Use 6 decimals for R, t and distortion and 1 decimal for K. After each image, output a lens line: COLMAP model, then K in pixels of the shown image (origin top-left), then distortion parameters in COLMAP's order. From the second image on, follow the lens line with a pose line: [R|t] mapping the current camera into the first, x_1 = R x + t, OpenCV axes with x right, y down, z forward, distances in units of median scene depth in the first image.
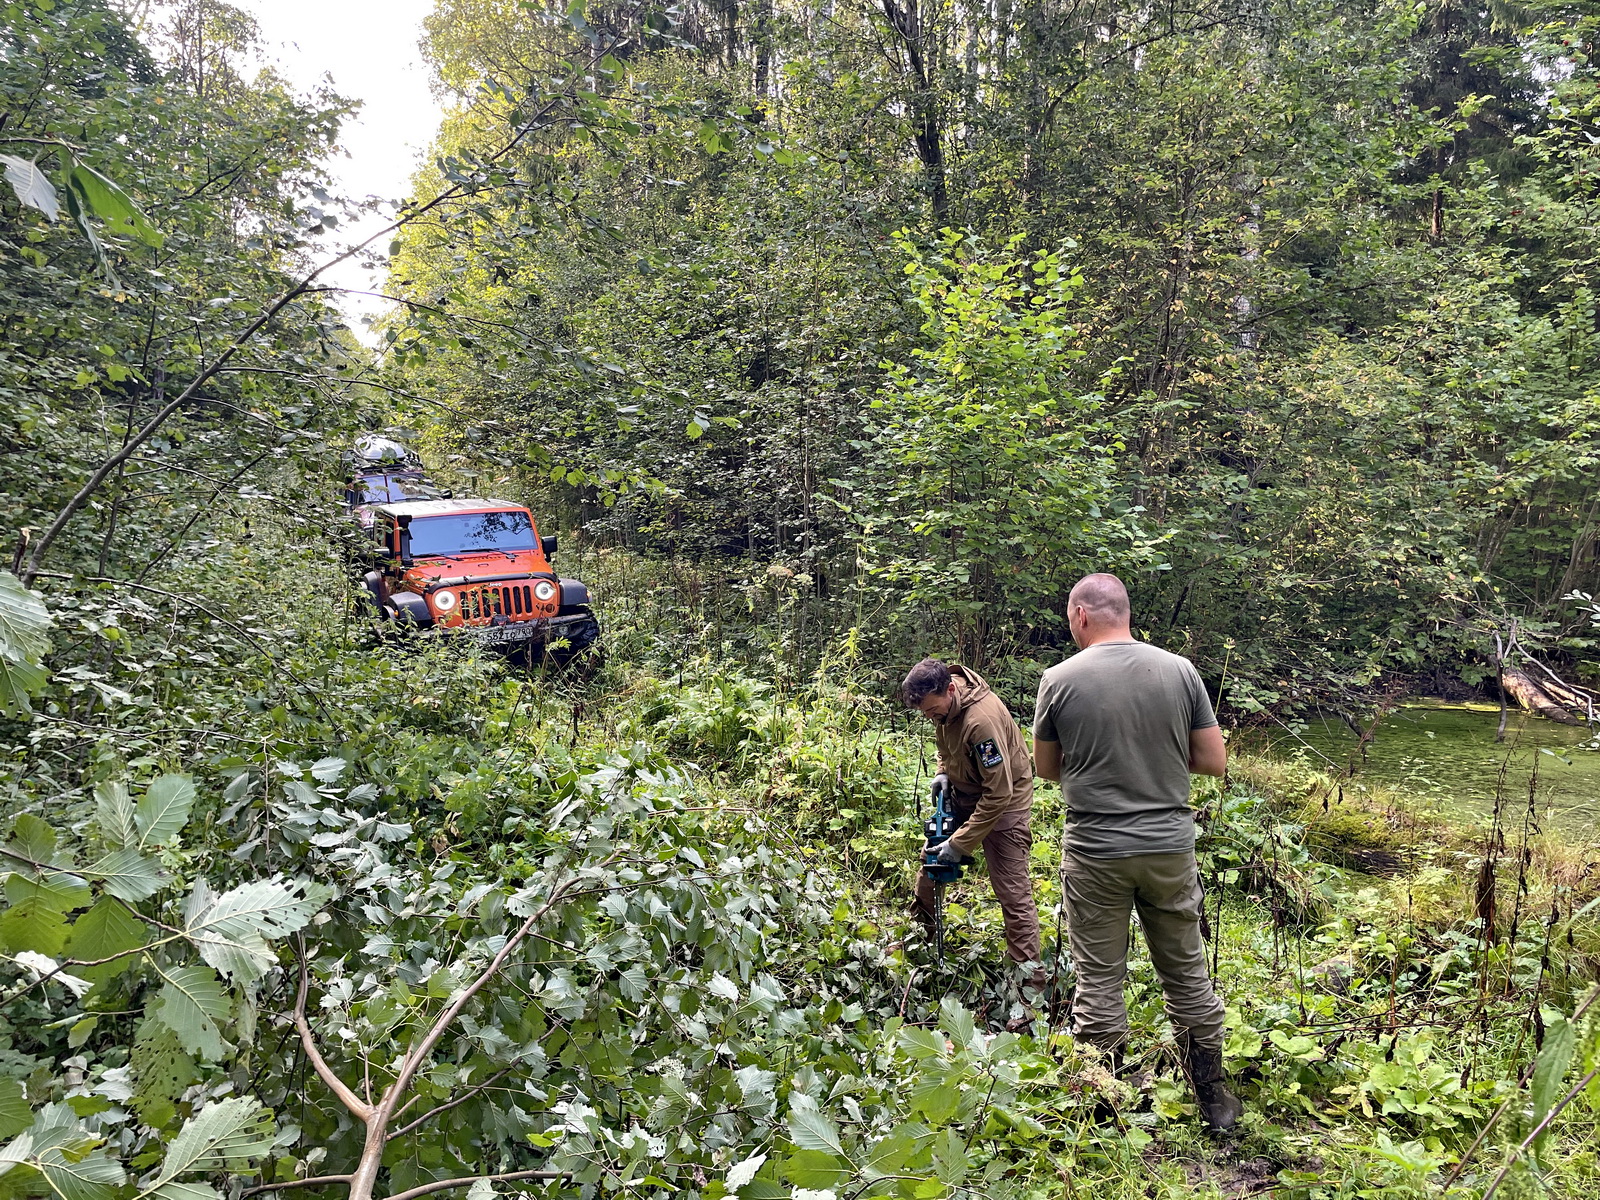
lens RADIAL K [[1192.1, 0, 777.2], [0, 1192.1, 598.7], [0, 0, 1]] dist [0.091692, -0.132138]
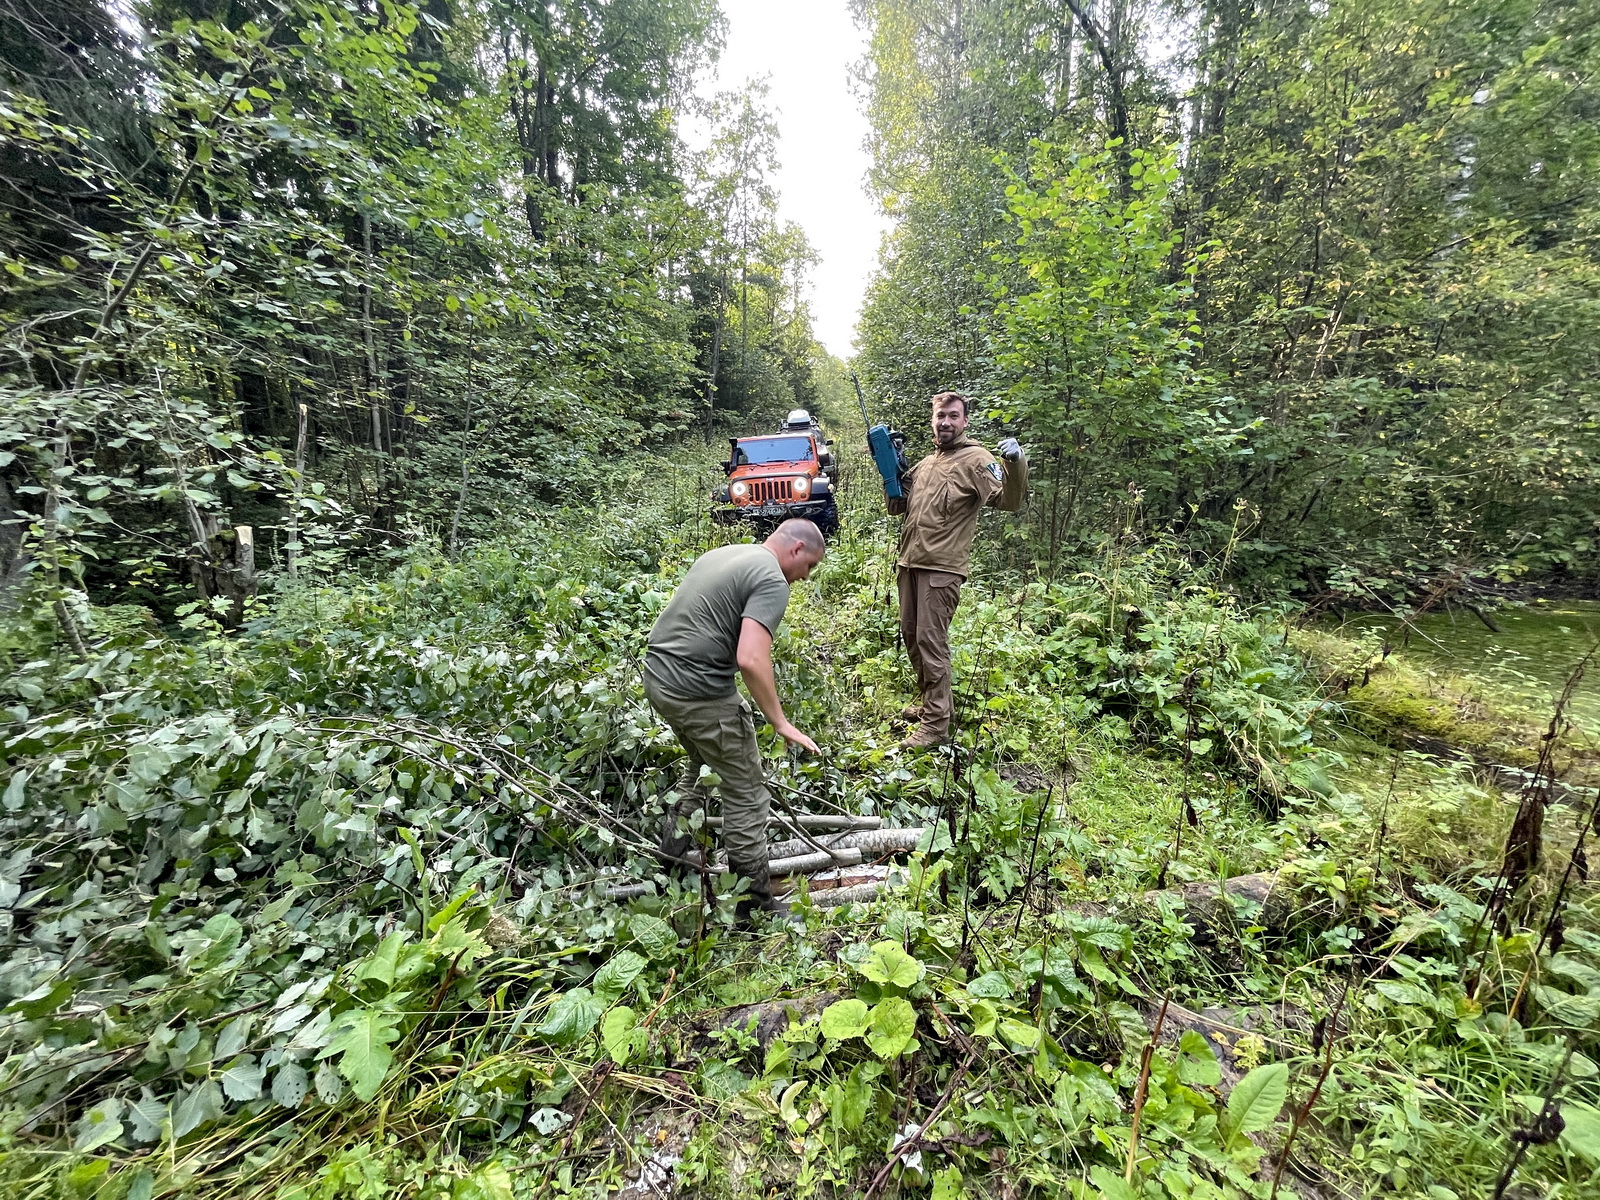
lens RADIAL K [[640.6, 0, 800.0], [0, 640.6, 600.0], [0, 0, 1]] dist [-0.008086, -0.000038]
pose [[0.909124, 0.080160, -0.408739, 0.199181], [-0.026812, 0.990534, 0.134625, 0.038454], [0.415661, -0.111432, 0.902668, 0.296804]]
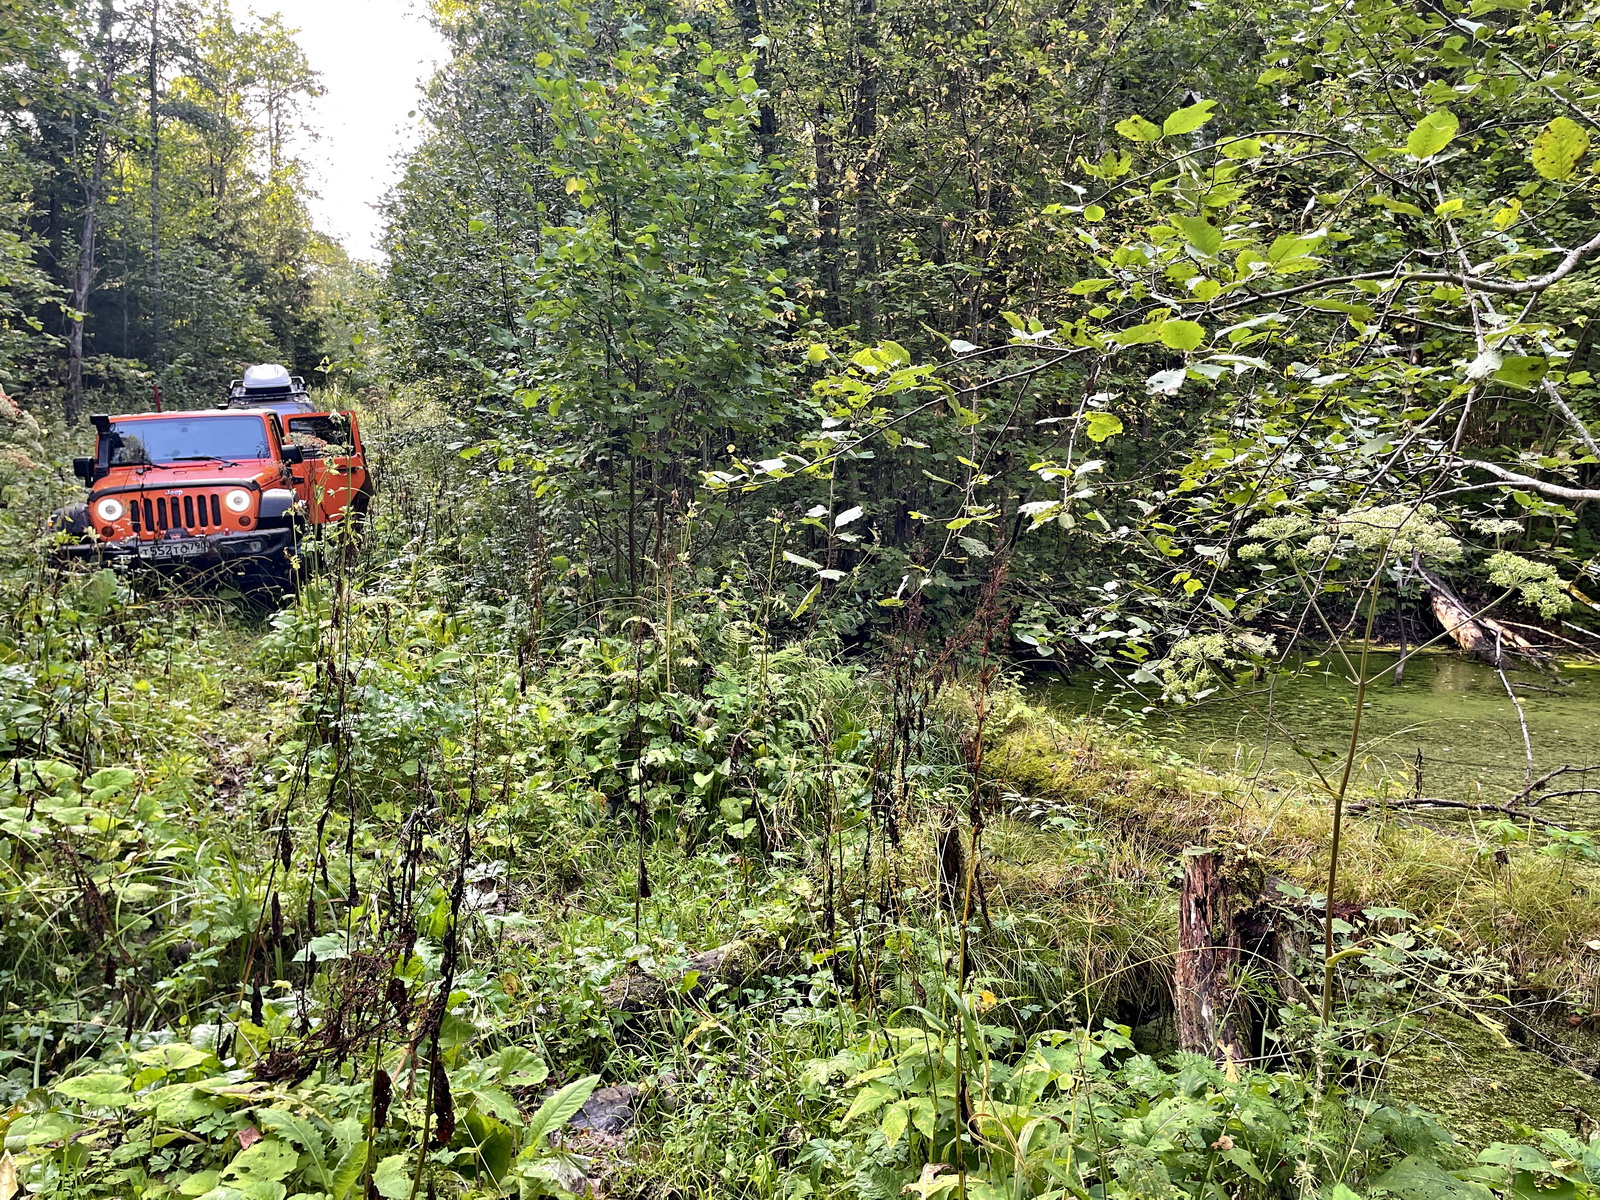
lens RADIAL K [[1193.5, 0, 806.2], [0, 1193.5, 575.7], [0, 0, 1]] dist [0.088287, -0.116734]
pose [[0.999156, 0.001945, -0.041023, 0.316936], [-0.001539, 0.999950, 0.009914, 0.048662], [0.041040, -0.009842, 0.999109, 0.189209]]
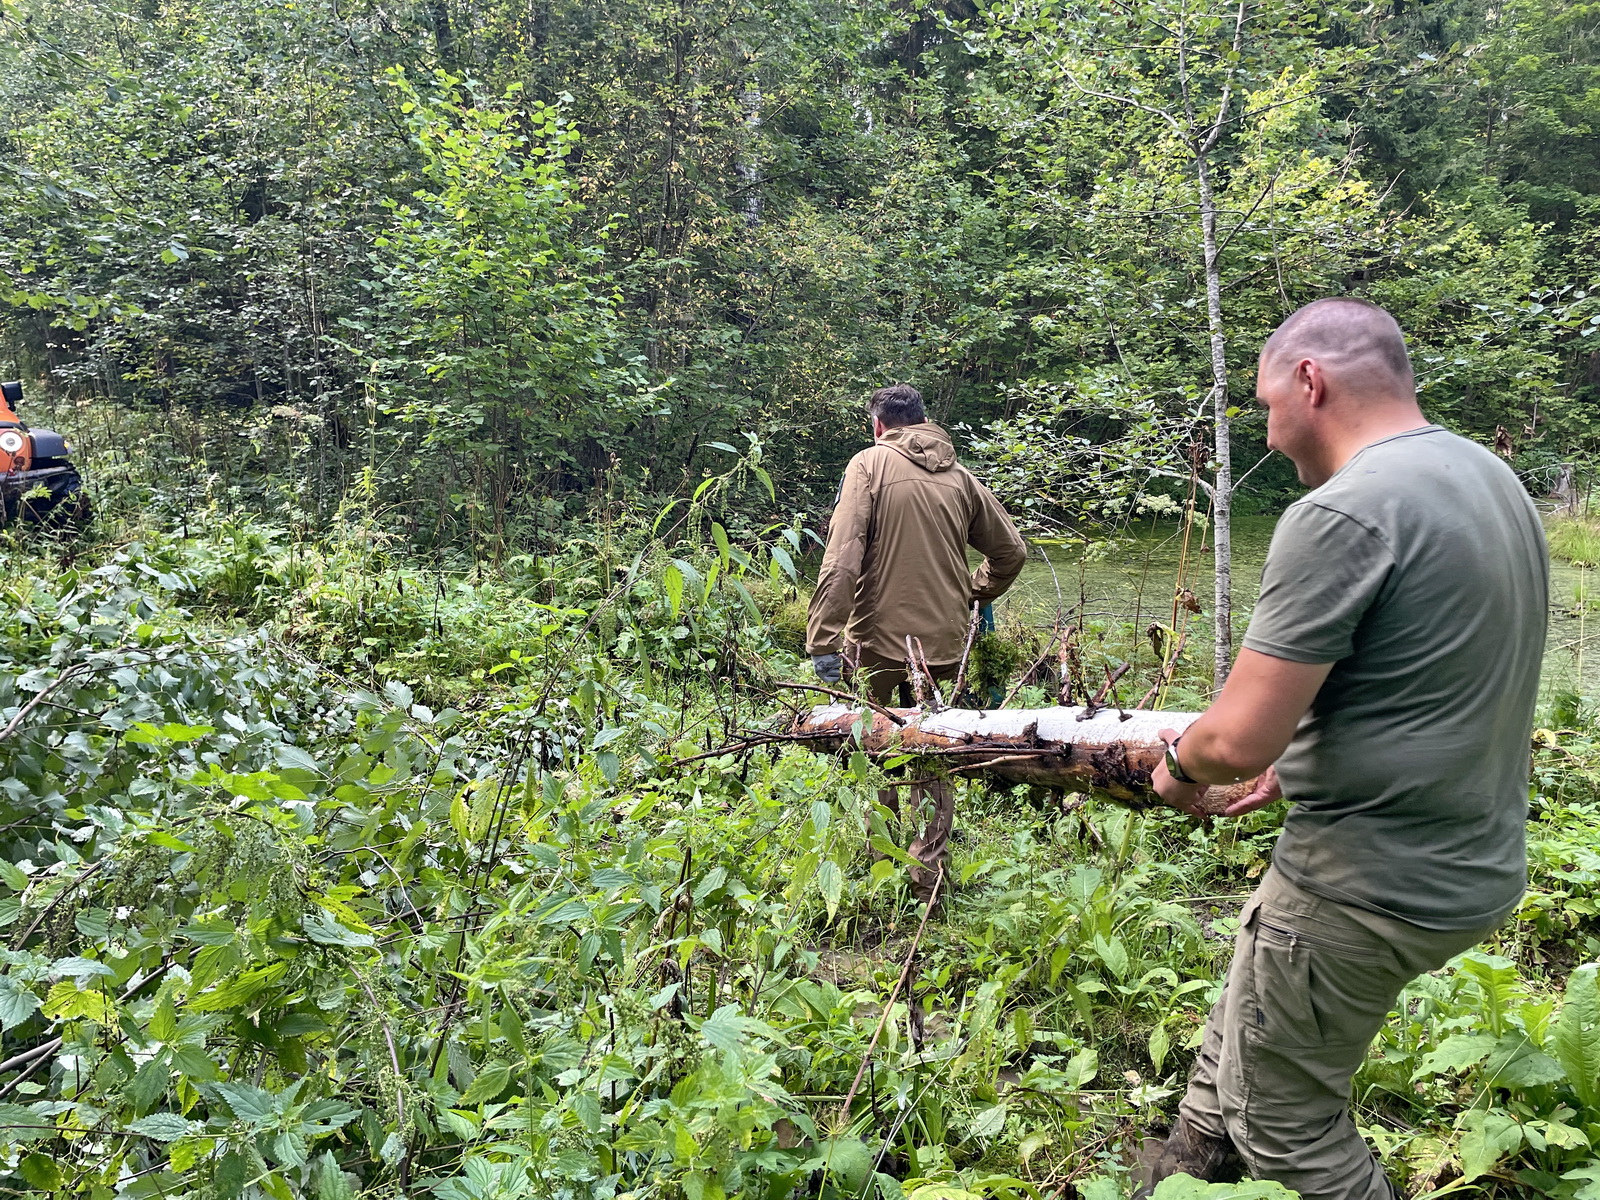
lens RADIAL K [[1192.1, 0, 777.2], [0, 1192.1, 598.7], [0, 0, 1]] dist [0.091692, -0.132138]
pose [[0.931082, -0.060821, 0.359704, 0.009728], [0.018708, 0.992668, 0.119420, 0.015944], [-0.364330, -0.104461, 0.925393, -0.084554]]
